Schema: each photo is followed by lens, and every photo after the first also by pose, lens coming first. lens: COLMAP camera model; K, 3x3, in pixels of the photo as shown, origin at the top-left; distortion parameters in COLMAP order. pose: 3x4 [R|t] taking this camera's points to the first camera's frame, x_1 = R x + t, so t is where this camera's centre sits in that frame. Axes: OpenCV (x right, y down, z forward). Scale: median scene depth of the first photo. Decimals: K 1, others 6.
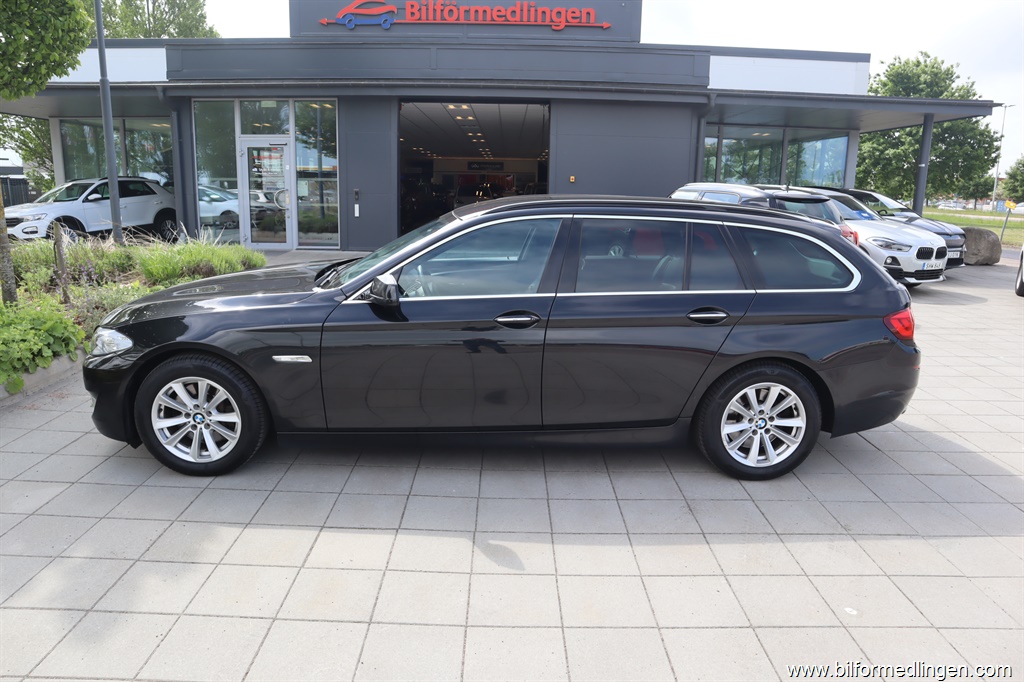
lens RADIAL K [[712.6, 0, 509.9], [0, 712.6, 343.6], [0, 0, 1]] dist [-0.120269, 0.074095]
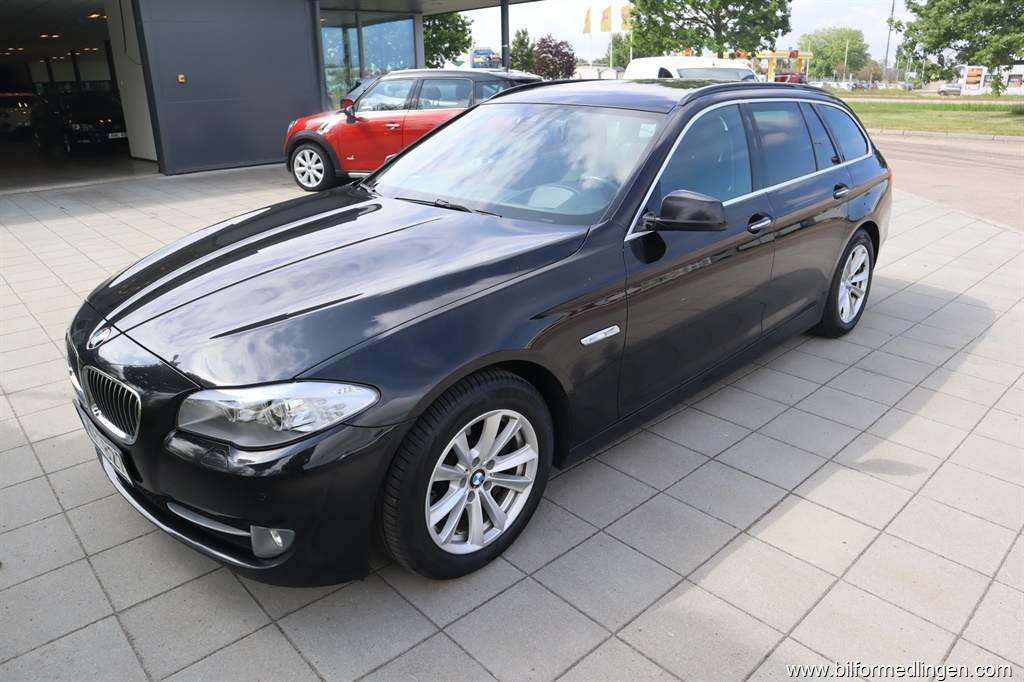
lens RADIAL K [[712.6, 0, 509.9], [0, 712.6, 343.6], [0, 0, 1]] dist [-0.120269, 0.074095]
pose [[0.735358, -0.271957, 0.620716, -0.744708], [0.182582, 0.961582, 0.204998, -0.117426], [-0.652620, -0.037415, 0.756761, 0.513393]]
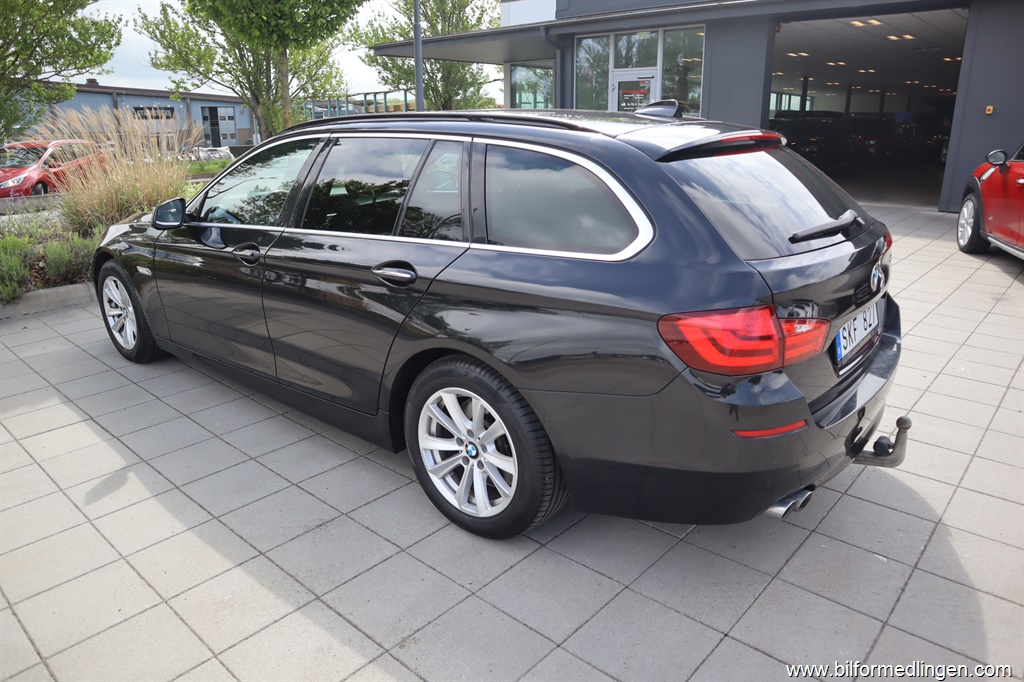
lens RADIAL K [[712.6, 0, 509.9], [0, 712.6, 343.6], [0, 0, 1]] dist [-0.120269, 0.074095]
pose [[0.738519, 0.179570, -0.649880, 0.797087], [-0.129324, 0.983711, 0.124848, -0.071132], [0.661714, -0.008158, 0.749712, 0.528108]]
